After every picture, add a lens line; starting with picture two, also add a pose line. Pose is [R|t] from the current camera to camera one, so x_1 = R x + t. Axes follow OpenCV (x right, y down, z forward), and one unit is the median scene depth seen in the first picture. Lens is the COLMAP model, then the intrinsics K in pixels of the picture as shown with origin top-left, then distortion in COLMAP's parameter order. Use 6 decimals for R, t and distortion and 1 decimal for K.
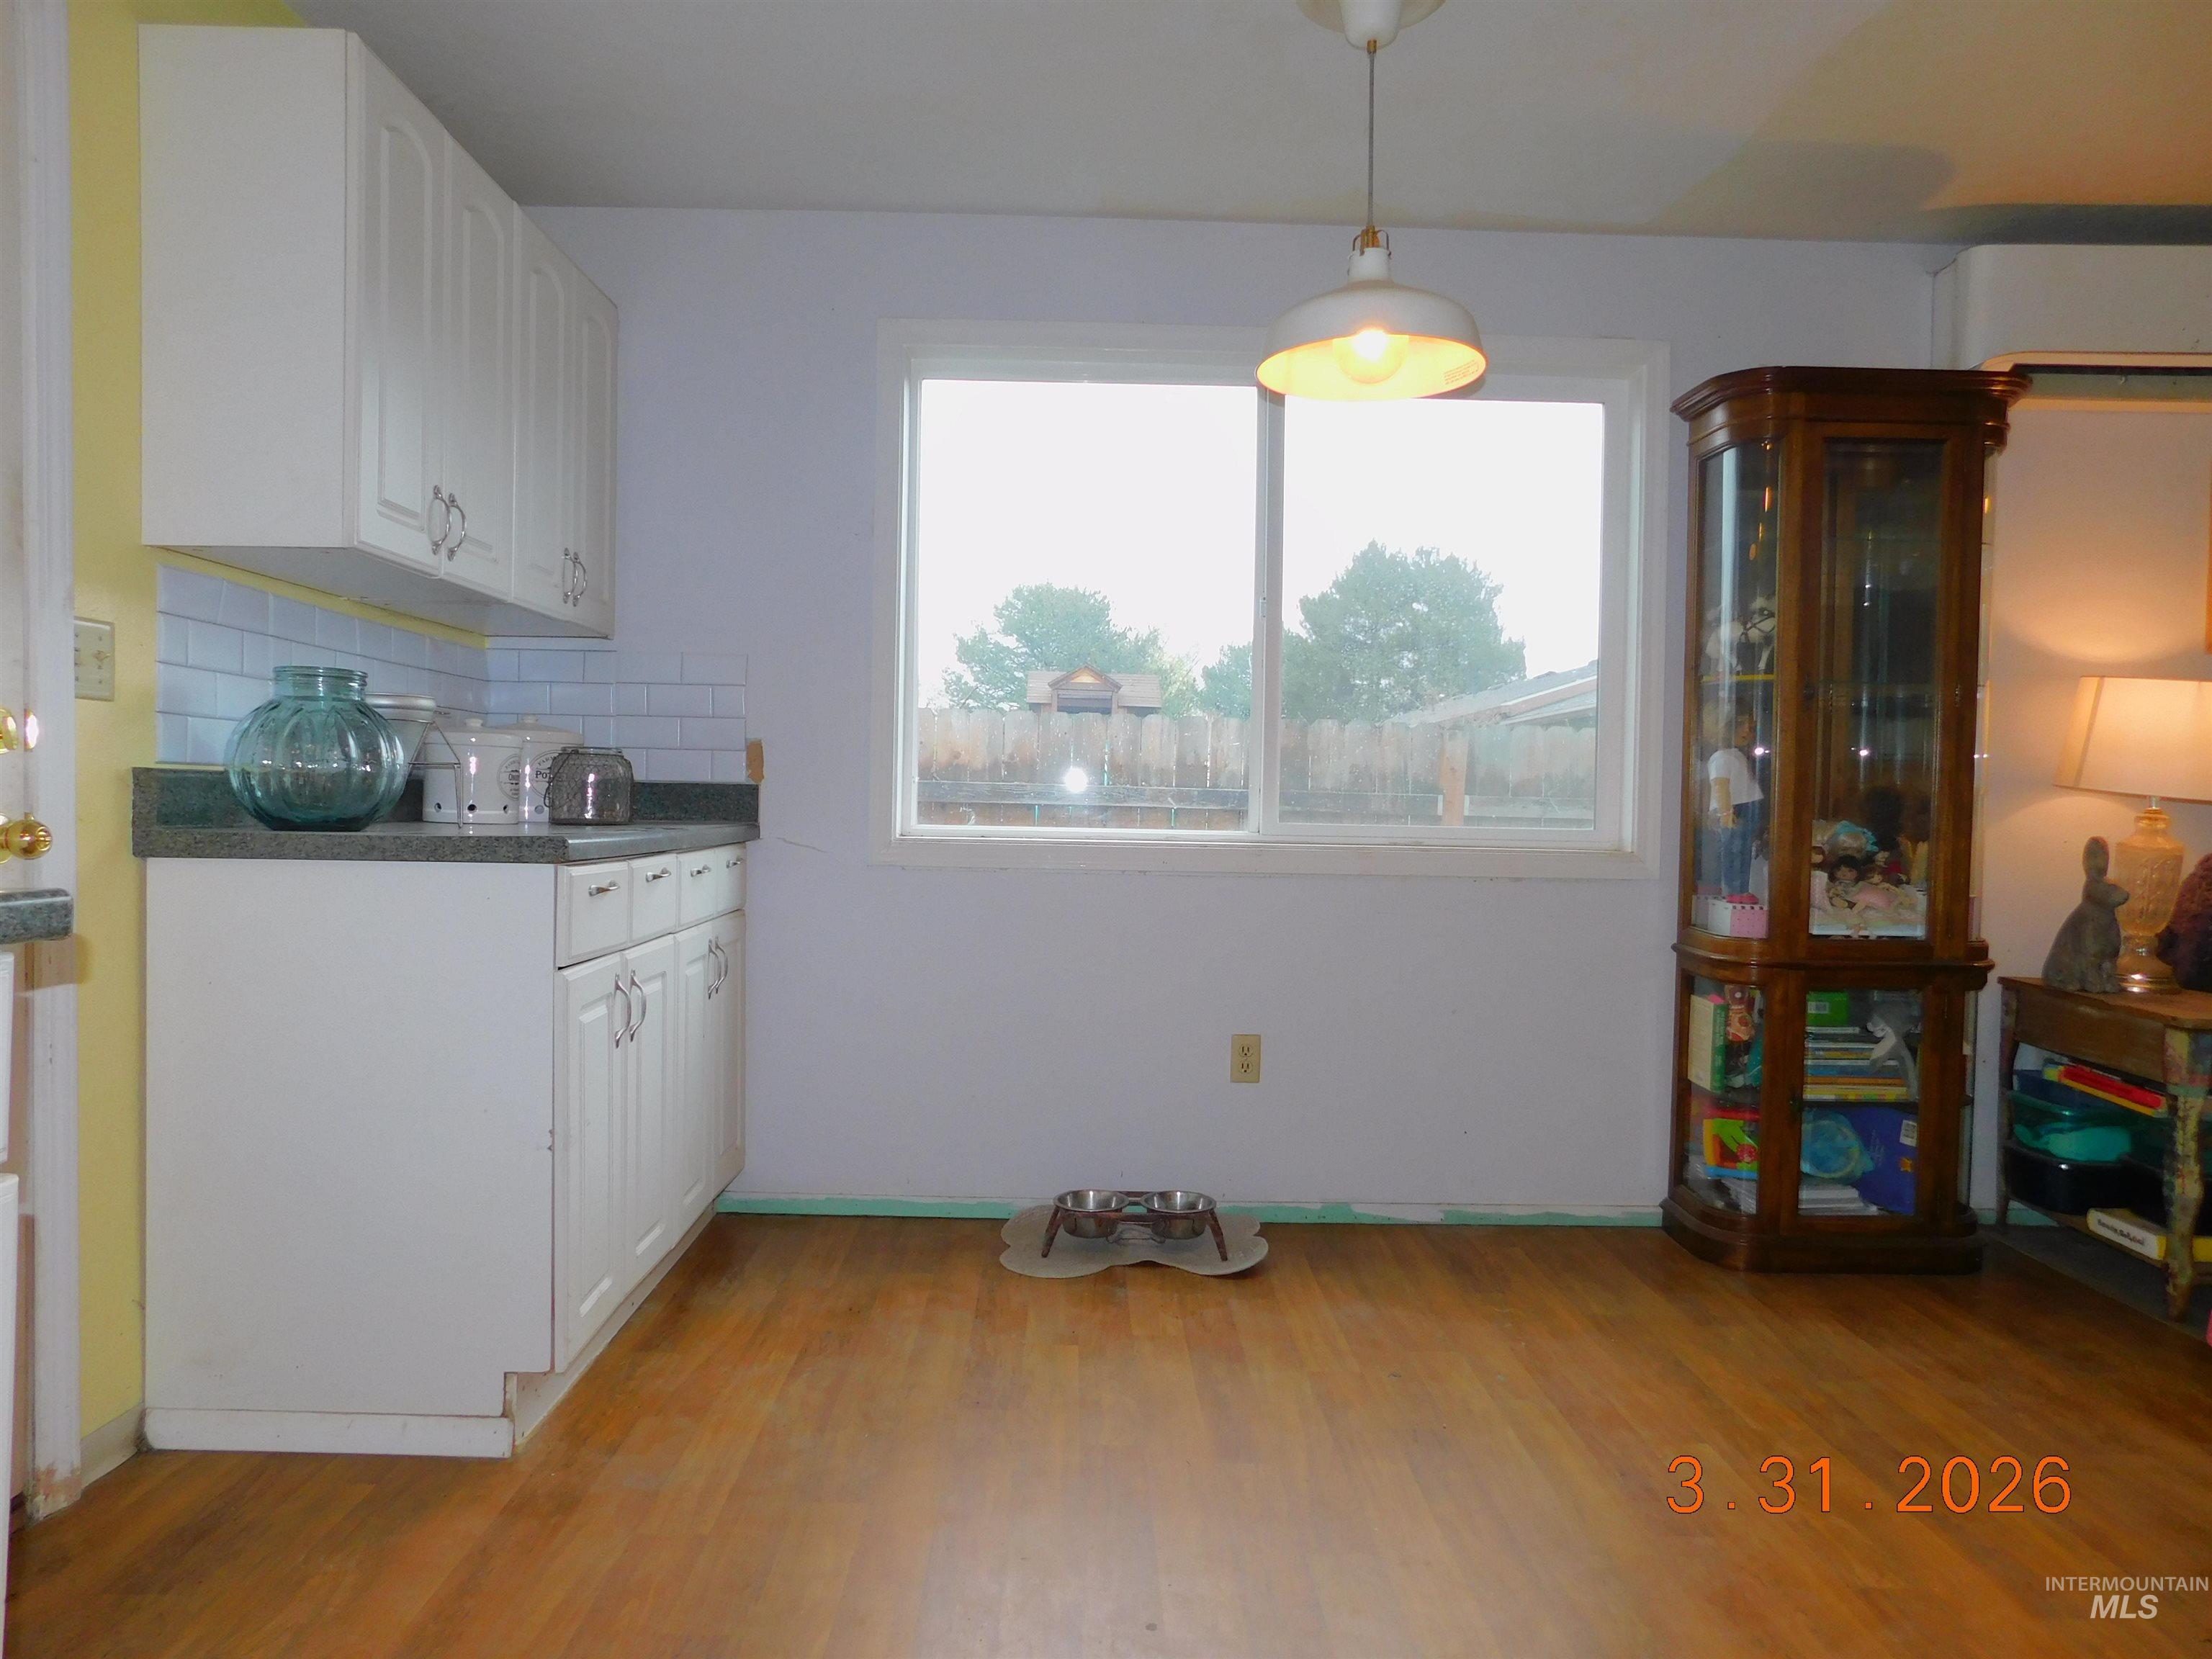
lens RADIAL K [[1512.8, 0, 1104.3], [0, 1512.8, 820.1], [0, 0, 1]] dist [-0.024309, 0.024727]
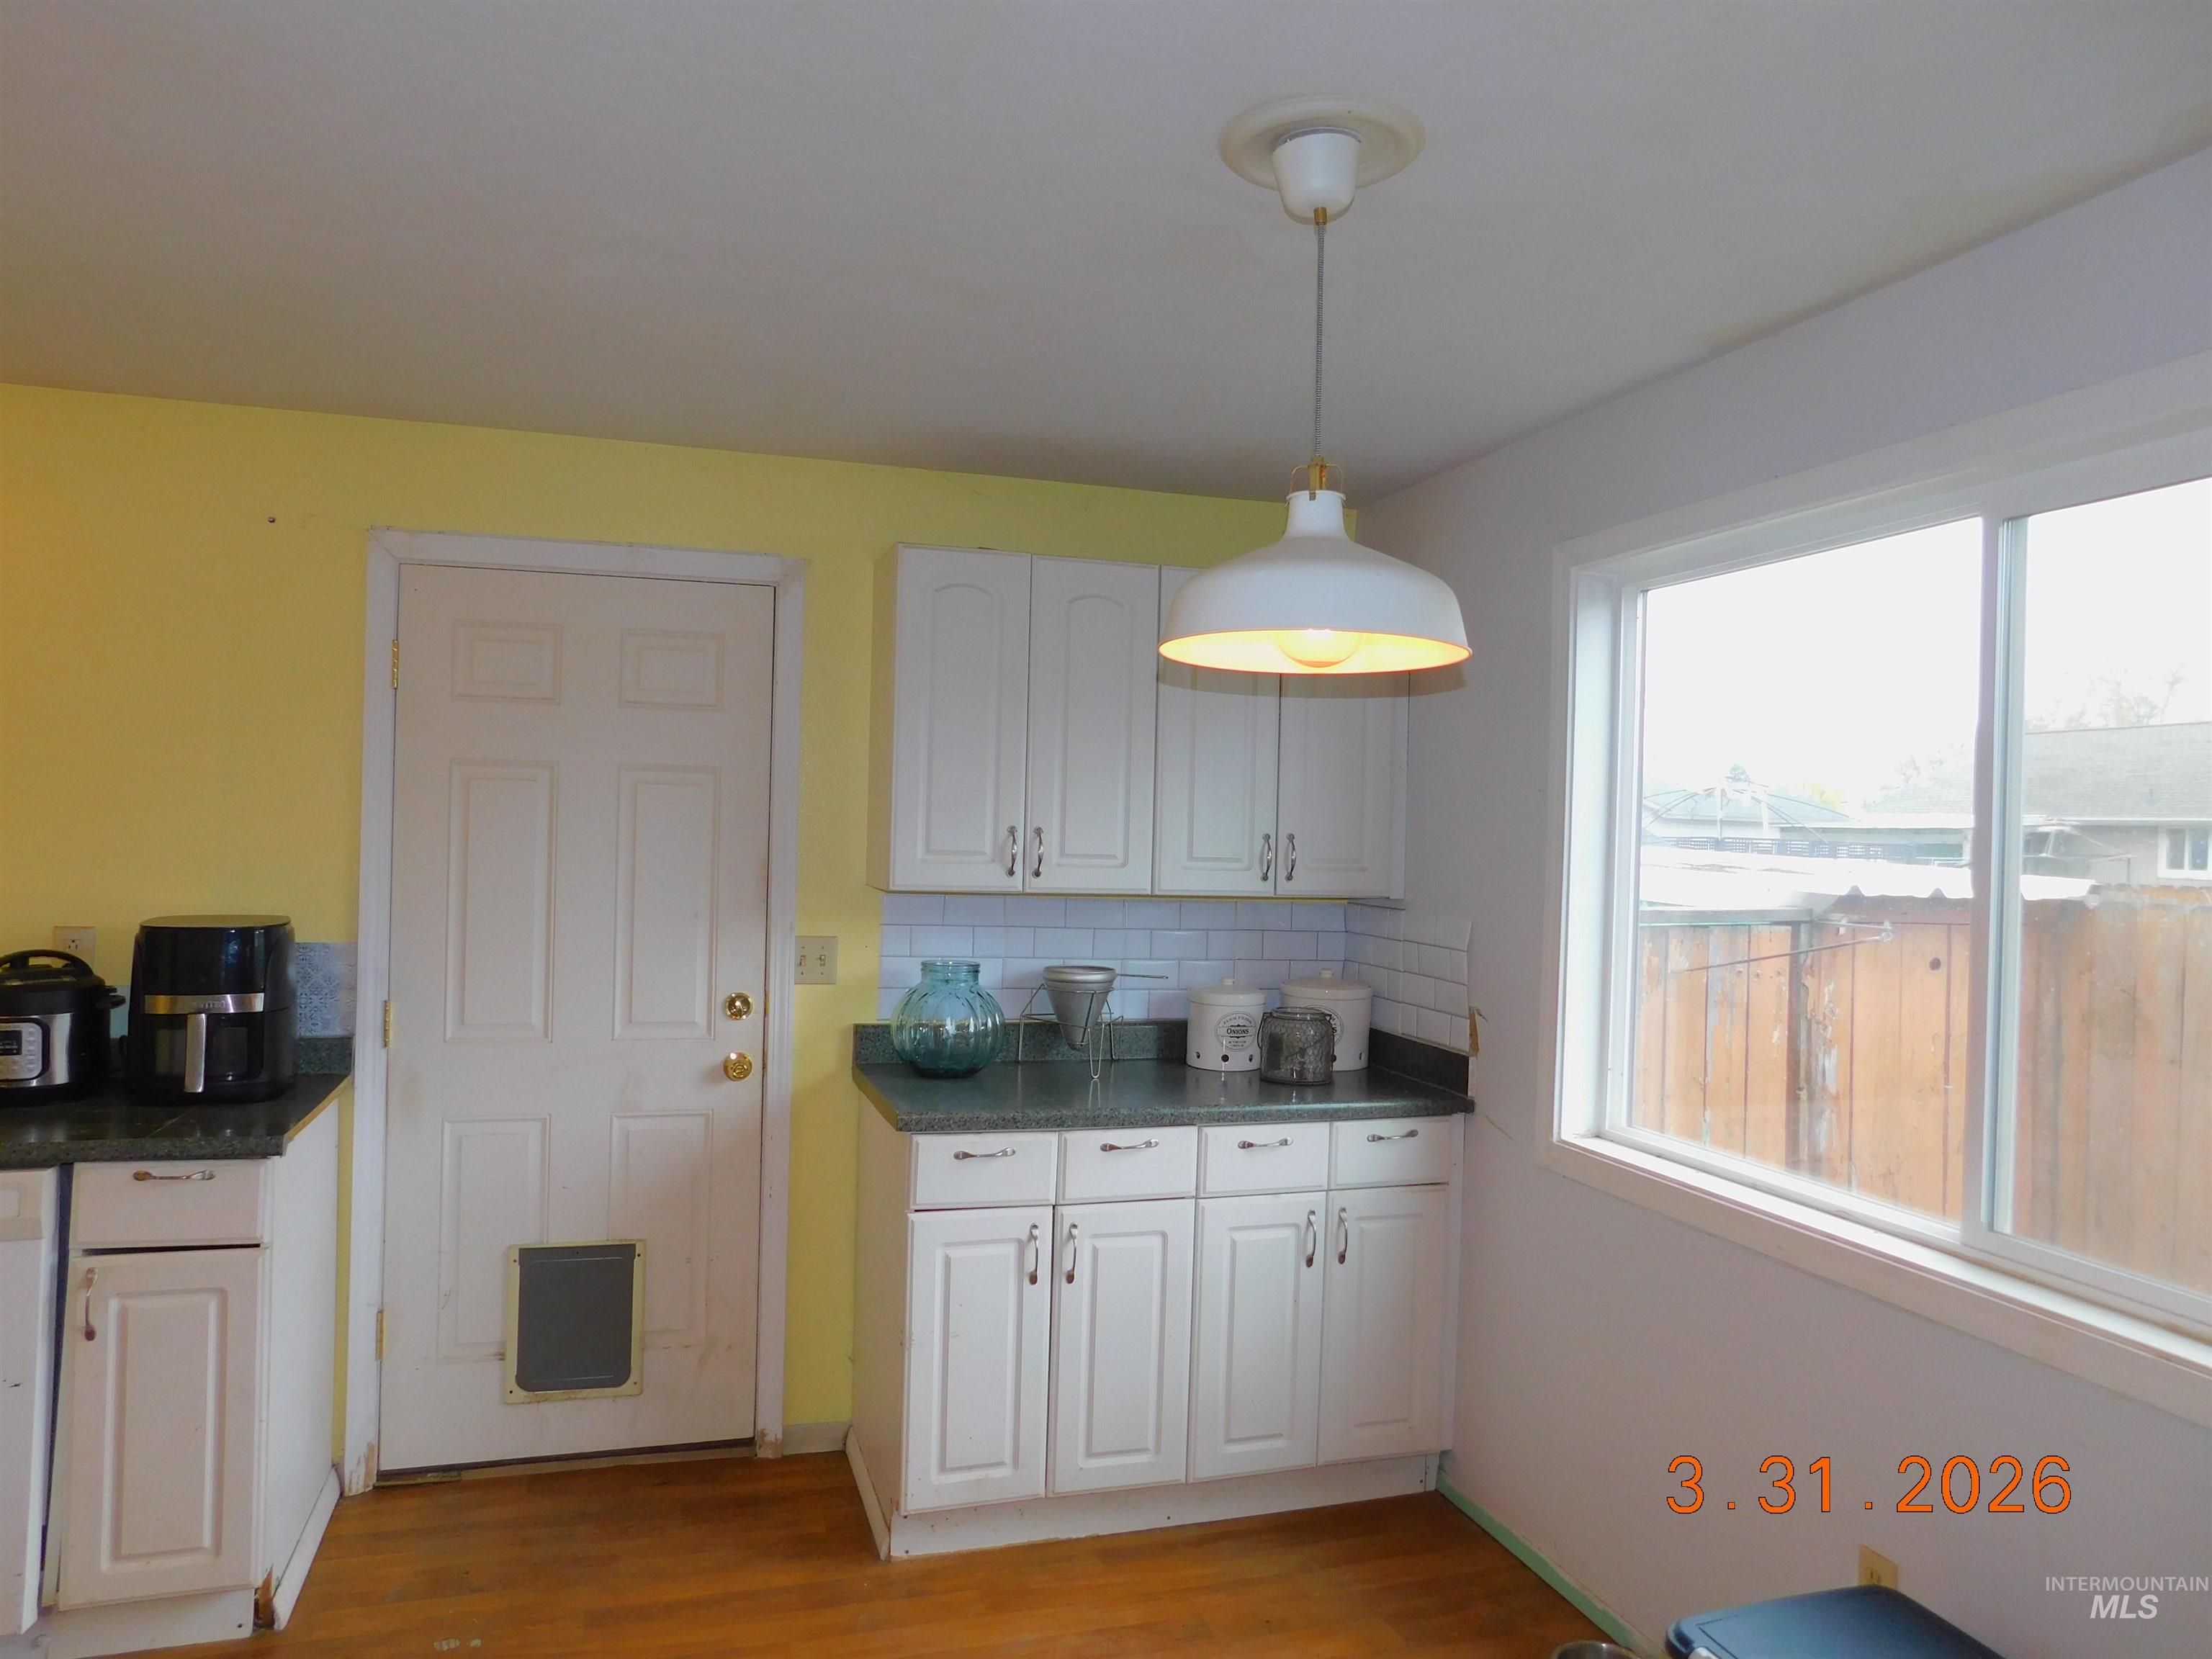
lens RADIAL K [[1512.8, 0, 1102.9], [0, 1512.8, 842.1], [0, 0, 1]] dist [-0.024309, 0.024727]
pose [[0.264628, -0.010536, -0.964293, 0.856643], [-0.034200, 0.999209, -0.020304, -0.178546], [0.963744, 0.038352, 0.264058, 0.711223]]
